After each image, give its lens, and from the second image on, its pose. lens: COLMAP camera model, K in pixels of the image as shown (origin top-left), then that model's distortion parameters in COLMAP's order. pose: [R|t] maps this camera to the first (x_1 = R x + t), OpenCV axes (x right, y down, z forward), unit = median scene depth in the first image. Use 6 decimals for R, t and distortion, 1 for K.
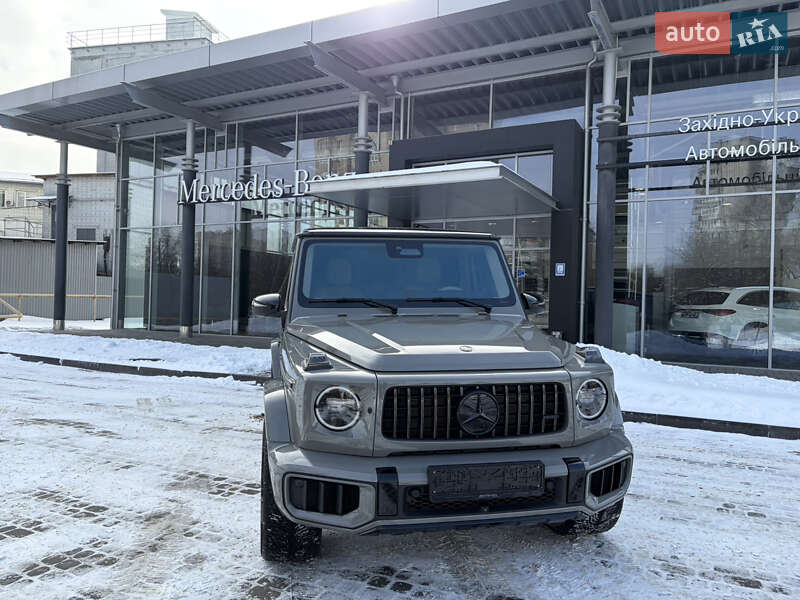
lens RADIAL K [[602.1, 0, 392.0], [0, 602.1, 308.8], [0, 0, 1]] dist [0.060798, -0.063652]
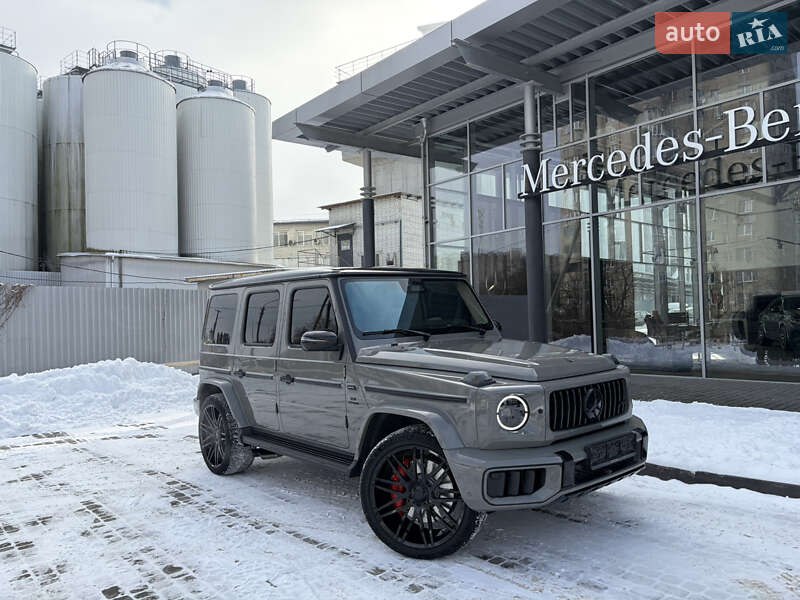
lens RADIAL K [[602.1, 0, 396.5], [0, 602.1, 305.6], [0, 0, 1]] dist [0.060798, -0.063652]
pose [[0.929863, -0.079596, -0.359192, -0.765902], [0.070258, 0.996766, -0.039001, -0.066754], [0.361134, 0.011030, 0.932449, 0.783769]]
